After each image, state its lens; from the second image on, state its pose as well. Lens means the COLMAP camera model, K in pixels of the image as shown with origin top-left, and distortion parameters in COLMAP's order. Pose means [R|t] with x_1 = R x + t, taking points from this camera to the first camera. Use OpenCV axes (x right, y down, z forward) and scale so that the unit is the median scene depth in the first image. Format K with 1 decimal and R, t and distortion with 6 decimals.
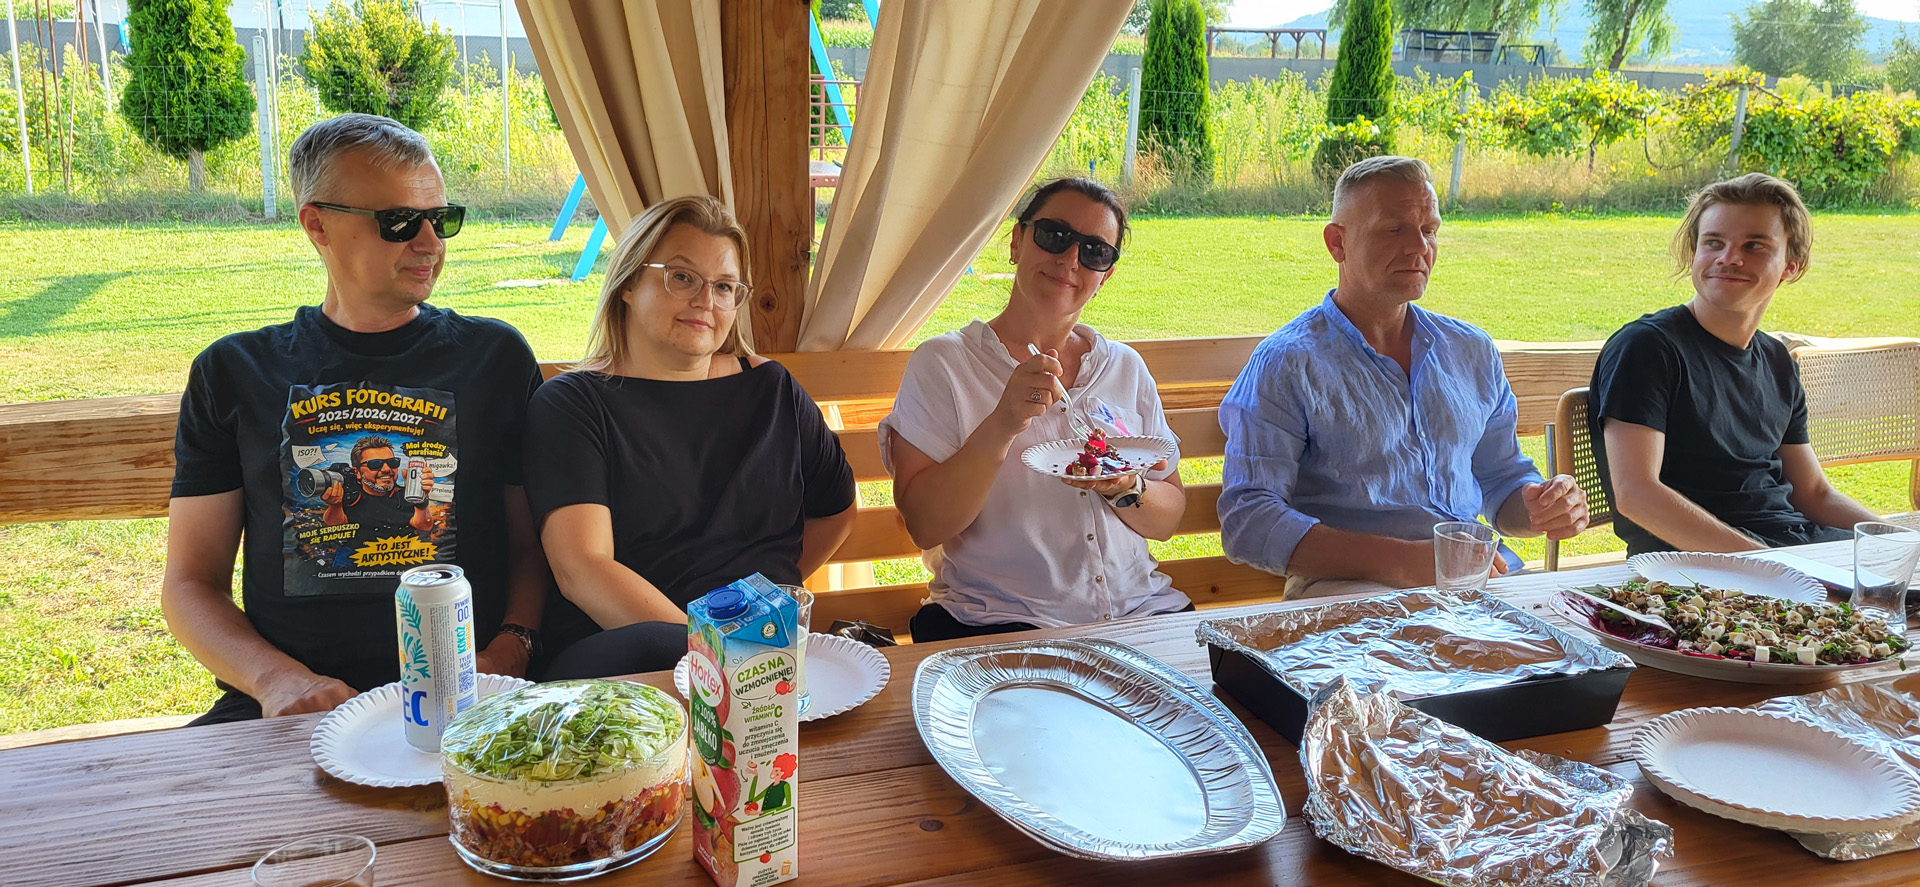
lens RADIAL K [[1464.4, 0, 963.4], [0, 1464.4, 438.4], [0, 0, 1]] dist [0.064052, -0.044657]
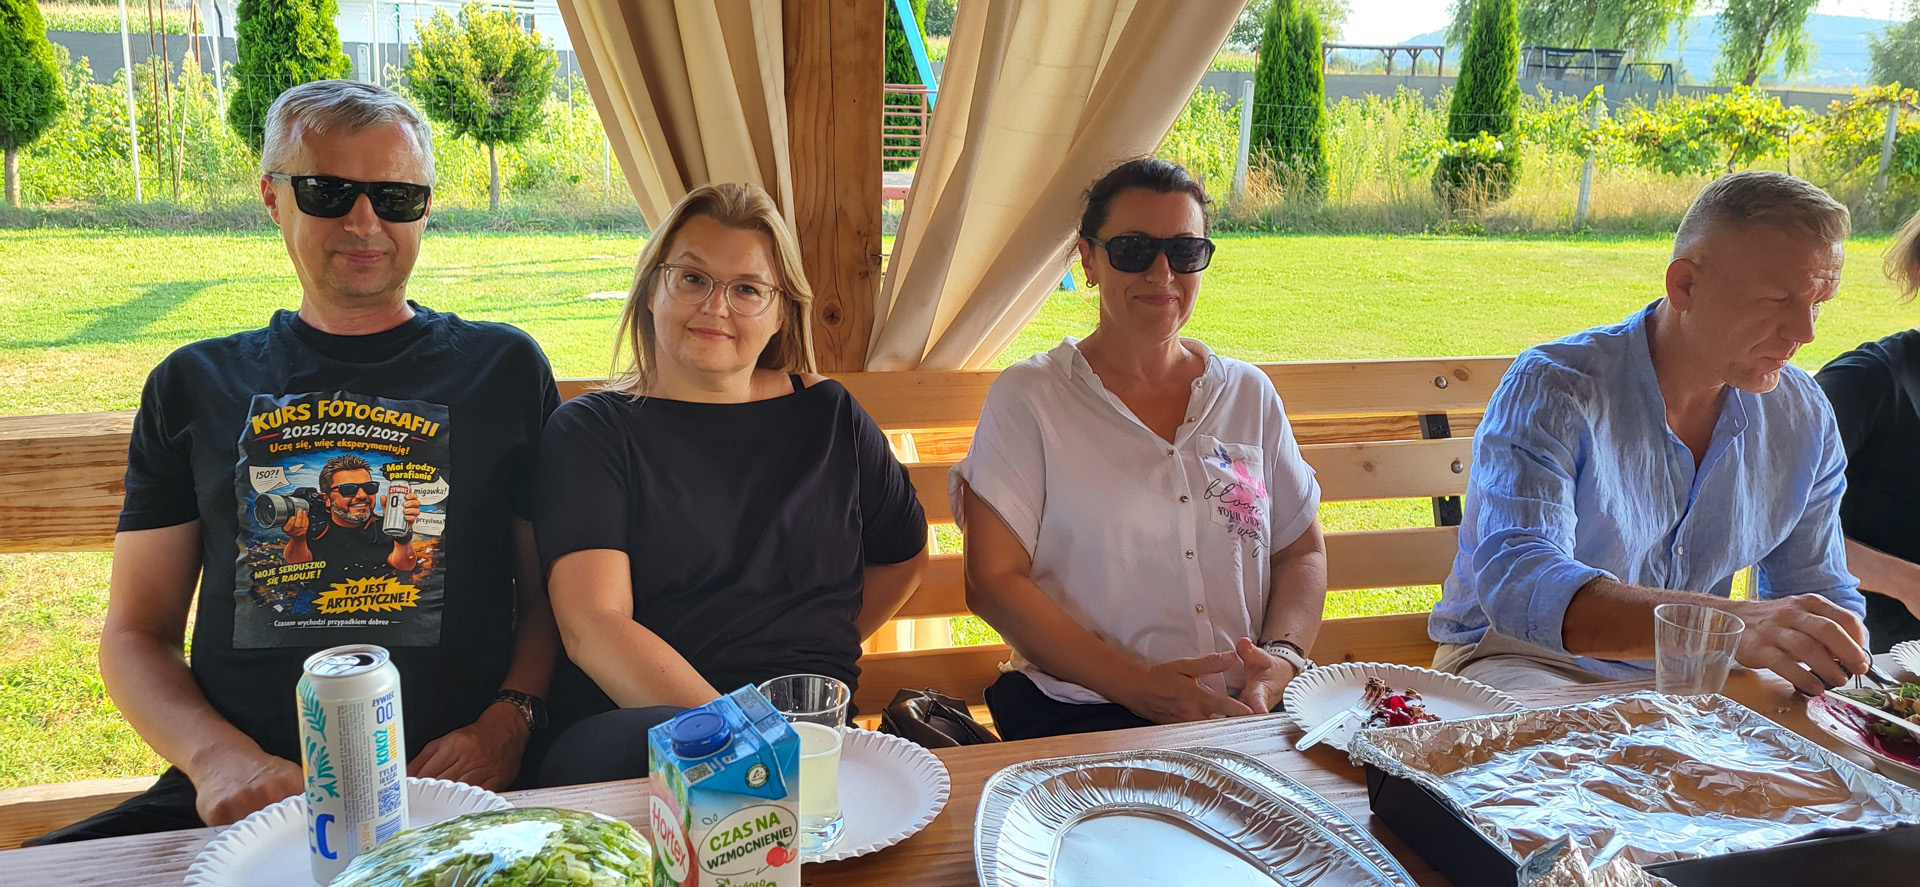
lens RADIAL K [[1464.4, 0, 985.7], [0, 1464.4, 447.2], [0, 0, 1]] dist [0.064052, -0.044657]
pose [[0.998408, 0.017310, -0.053676, 0.004882], [-0.017664, 0.999825, -0.006124, -0.010610], [0.053561, 0.007062, 0.998540, 0.142804]]
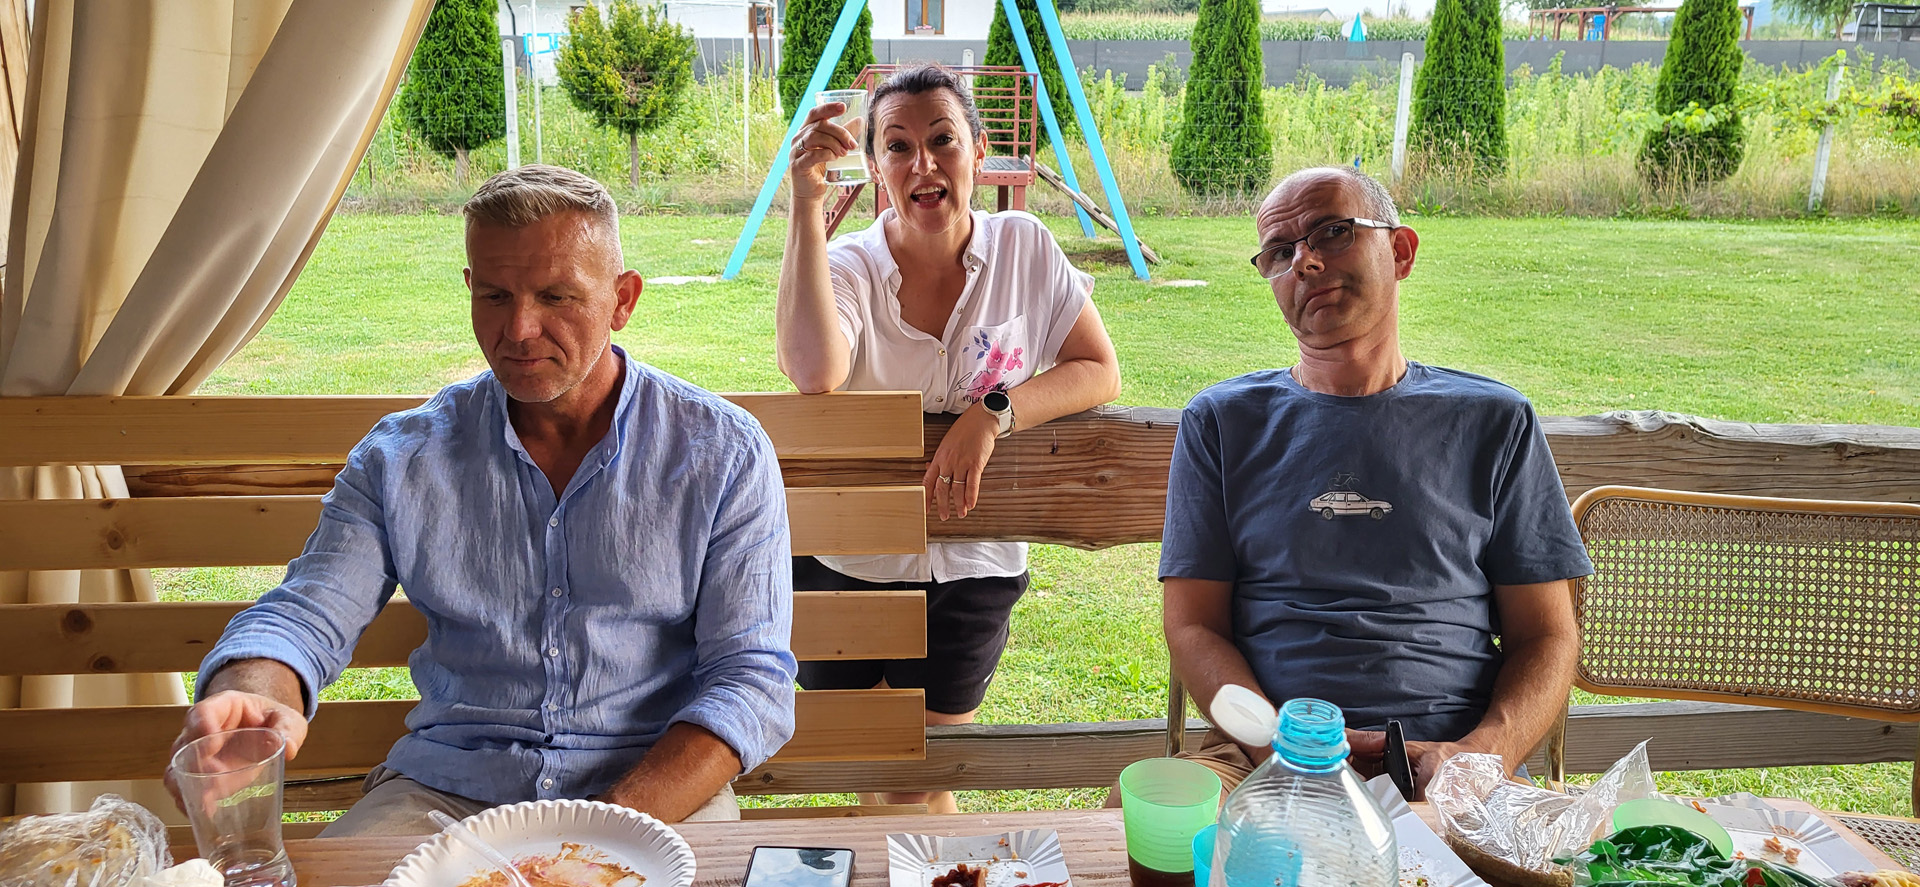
lens RADIAL K [[1464.4, 0, 969.6], [0, 1464.4, 426.9], [0, 0, 1]] dist [0.064052, -0.044657]
pose [[0.963129, 0.048993, -0.264543, 0.625391], [-0.050366, 0.998730, 0.001597, -0.069755], [0.264285, 0.011786, 0.964373, 0.370929]]
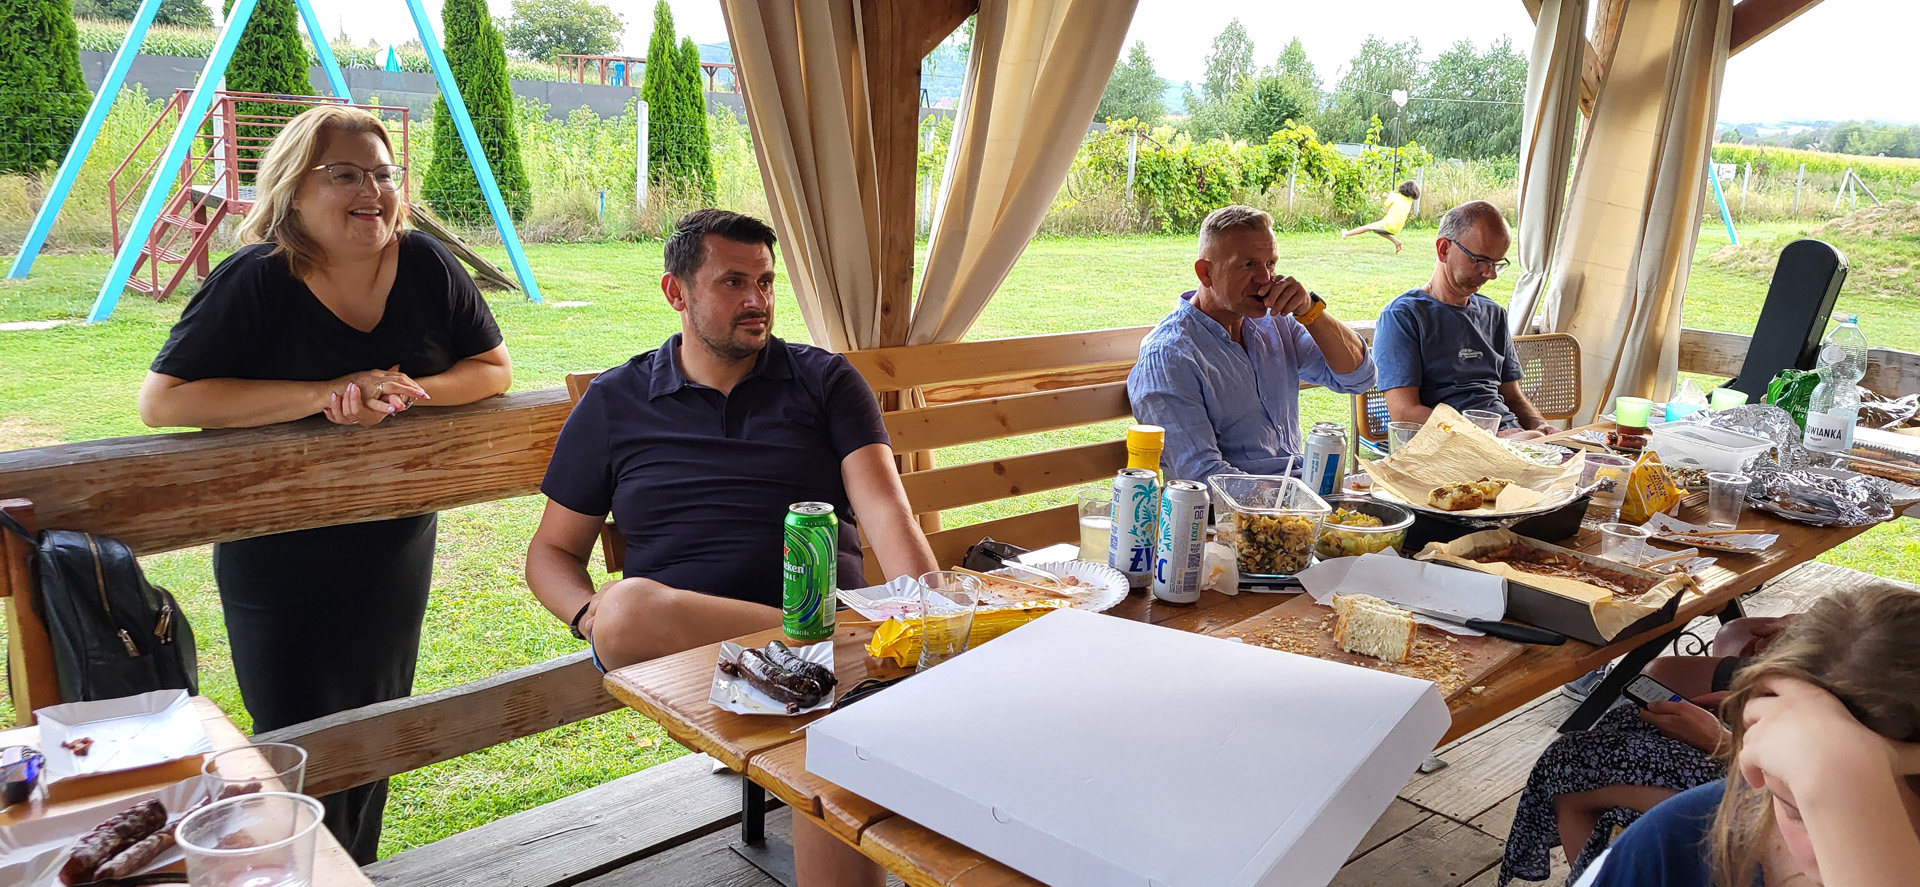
lens RADIAL K [[1464.4, 0, 1008.2], [0, 1464.4, 422.6], [0, 0, 1]] dist [0.064052, -0.044657]
pose [[0.904347, -0.063546, 0.422041, -0.577719], [0.075825, 0.997045, -0.012354, 0.029600], [-0.420008, 0.043174, 0.906493, -0.184120]]
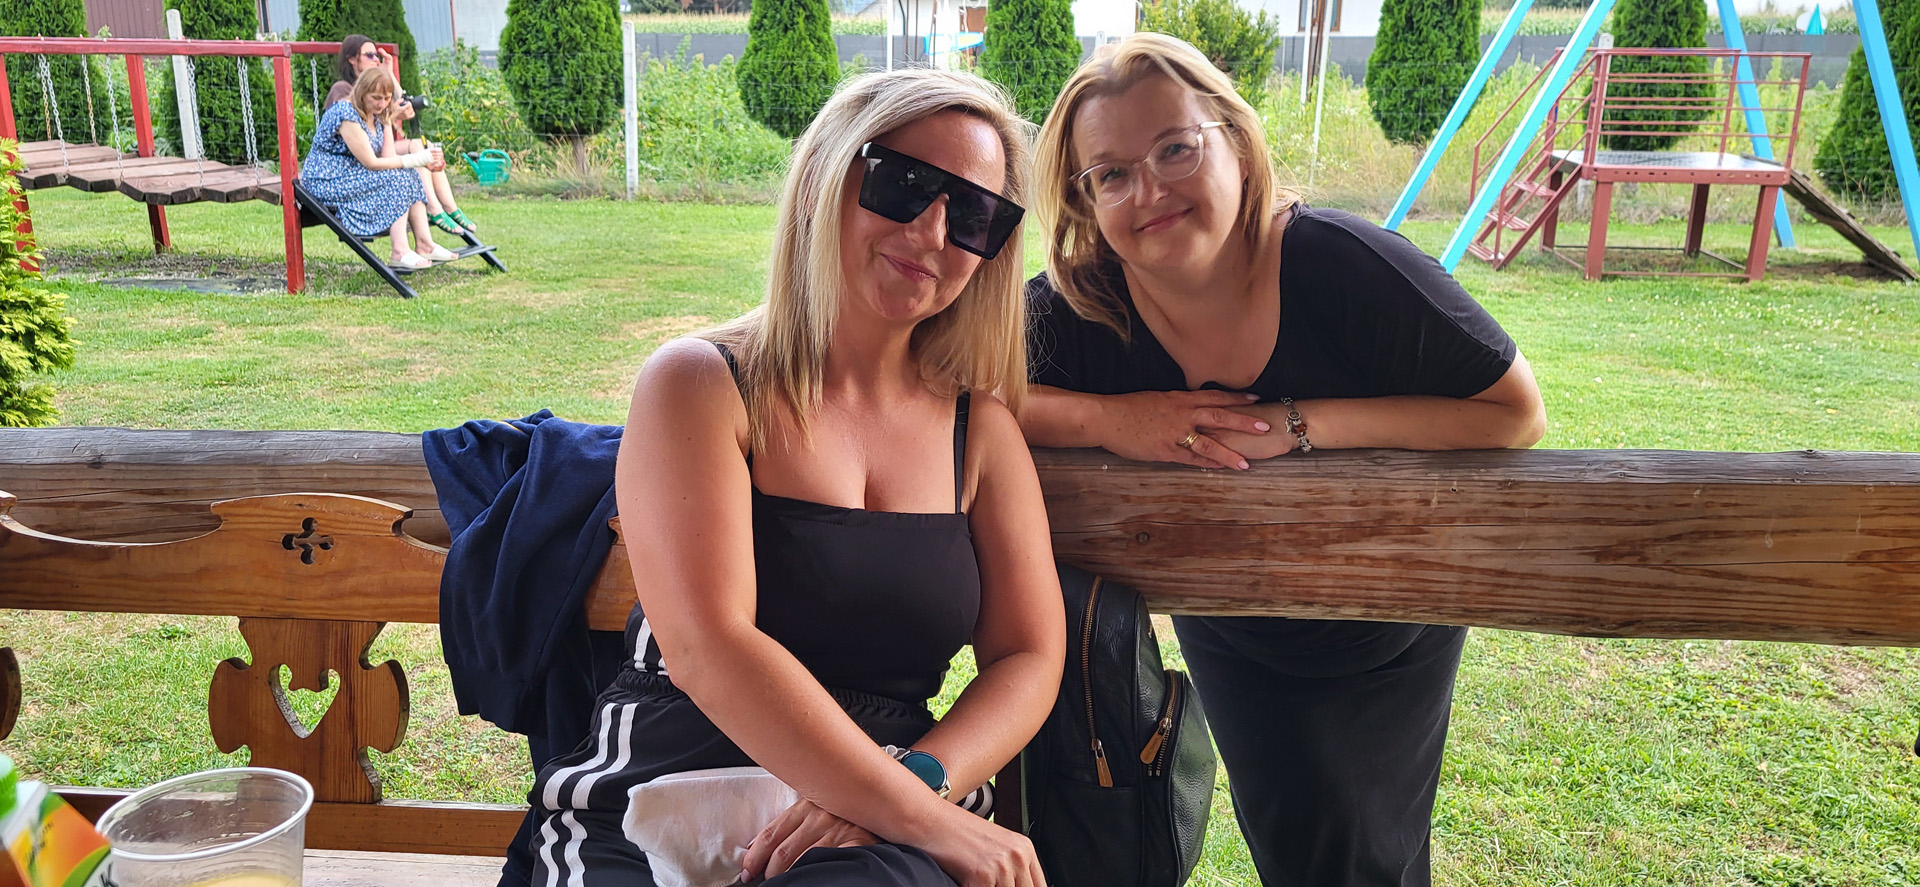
lens RADIAL K [[1464.4, 0, 967.3], [0, 1464.4, 432.6], [0, 0, 1]] dist [0.064052, -0.044657]
pose [[0.900533, 0.091314, -0.425090, -0.504738], [-0.093952, 0.995467, 0.014804, -0.018244], [0.424515, 0.026607, 0.905030, 0.294819]]
